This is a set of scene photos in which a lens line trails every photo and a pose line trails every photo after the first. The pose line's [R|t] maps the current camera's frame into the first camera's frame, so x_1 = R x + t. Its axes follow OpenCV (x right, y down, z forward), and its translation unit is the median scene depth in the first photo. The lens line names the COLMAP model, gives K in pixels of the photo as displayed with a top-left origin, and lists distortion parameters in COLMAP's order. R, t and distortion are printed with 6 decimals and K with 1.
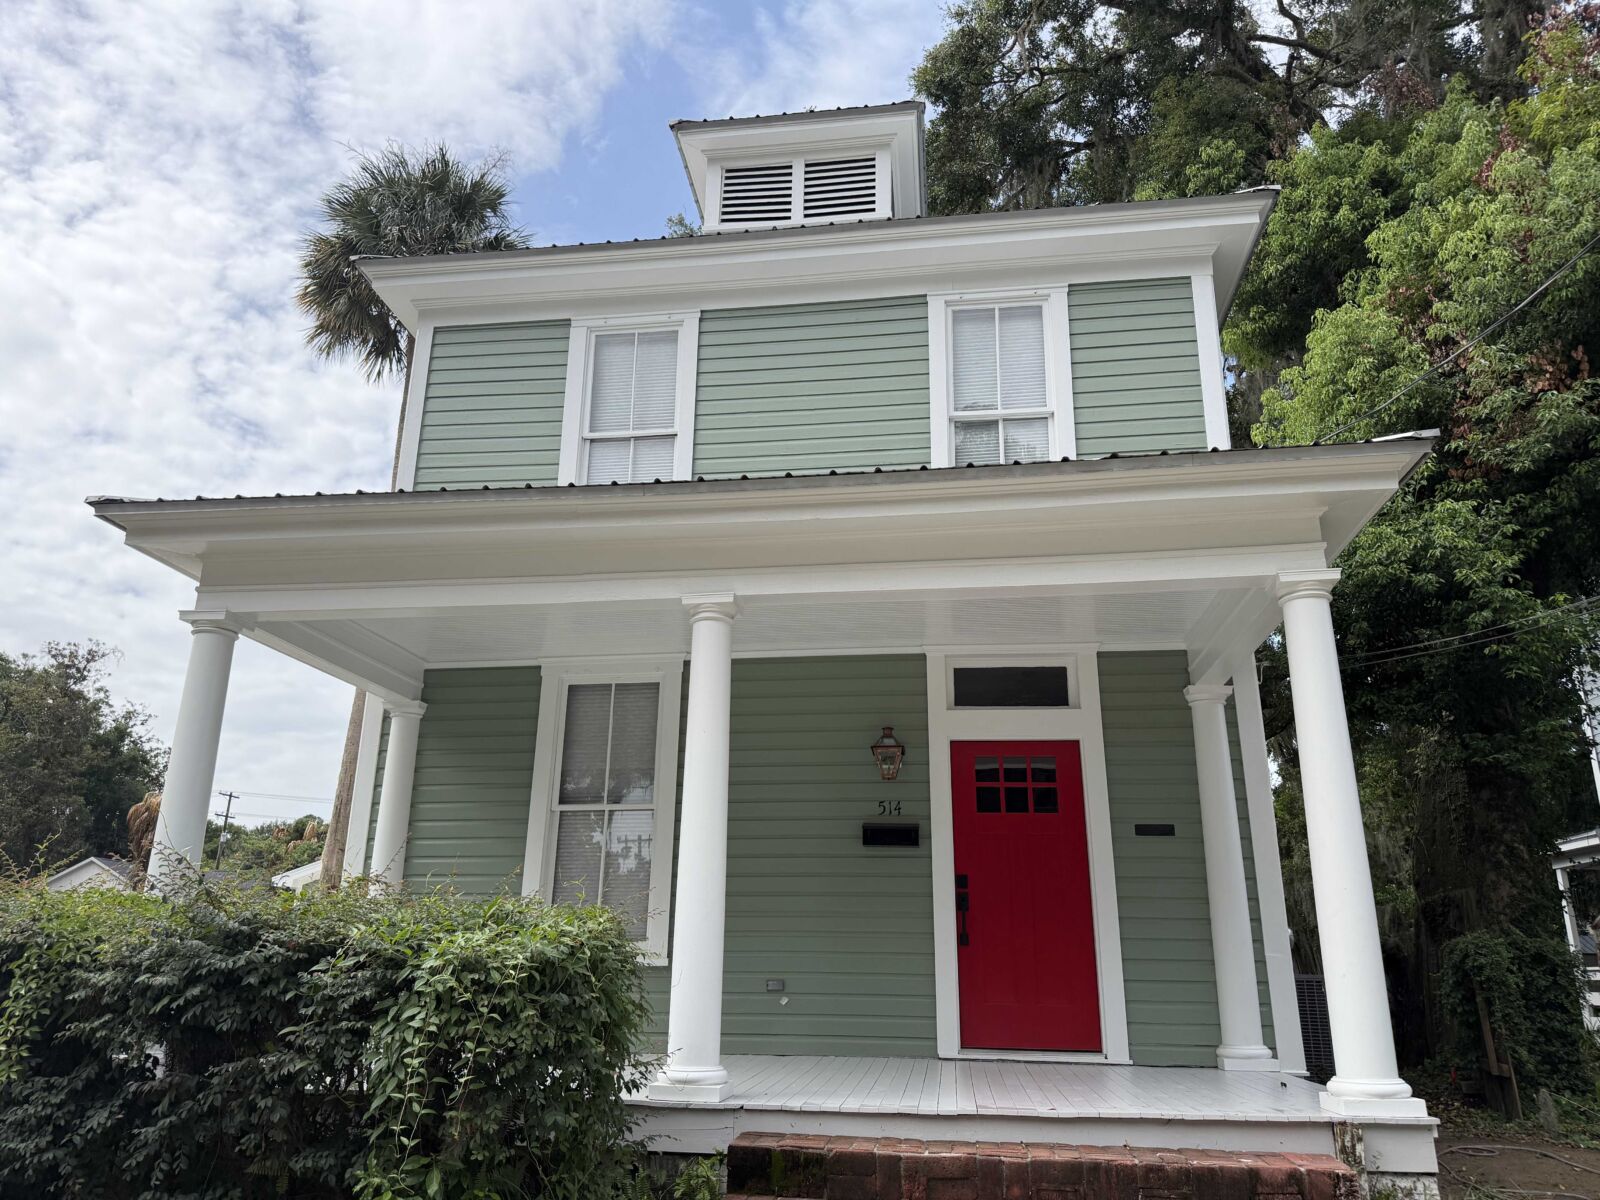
lens RADIAL K [[1127.9, 0, 793.2], [0, 1127.9, 605.6], [0, 0, 1]] dist [0.035935, -0.041834]
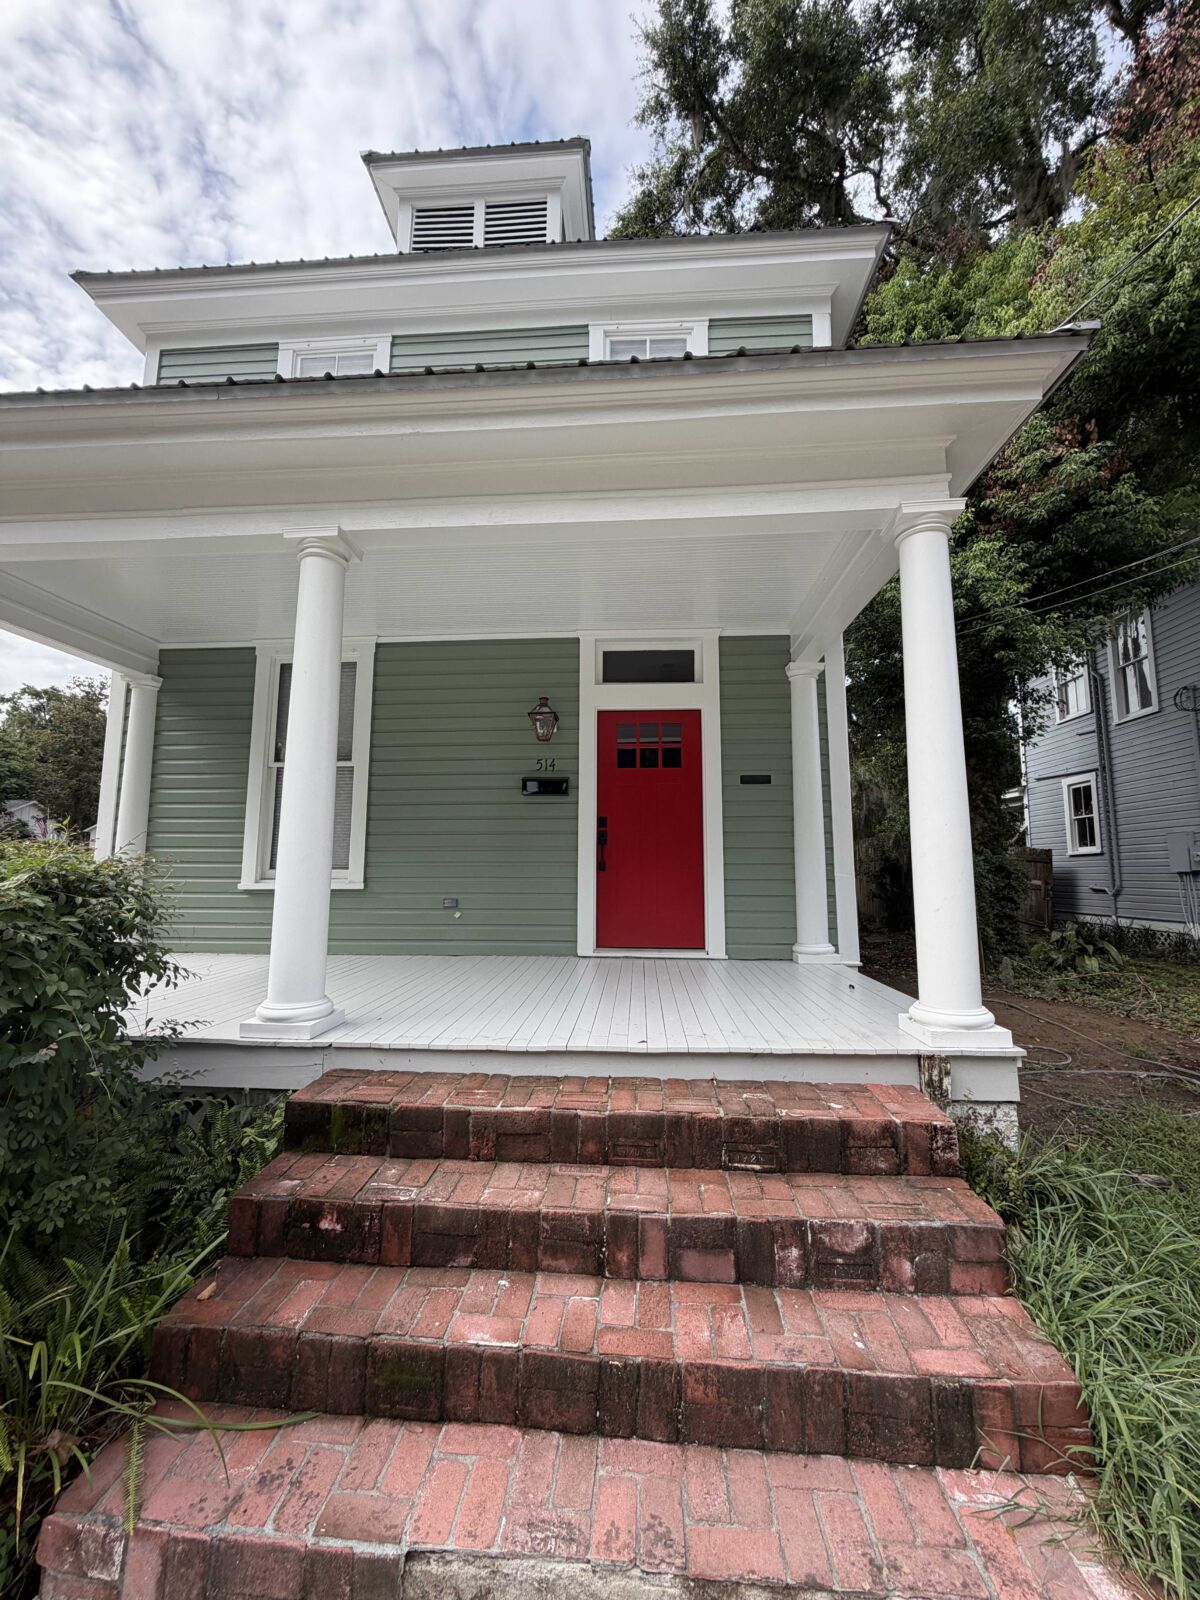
lens RADIAL K [[635.4, 0, 600.1], [0, 635.4, 794.7], [0, 0, 1]] dist [0.000096, 0.000130]
pose [[0.997413, -0.002238, 0.071850, 0.085580], [-0.011854, 0.980711, 0.195104, 0.069526], [-0.070900, -0.195451, 0.978147, 0.282878]]
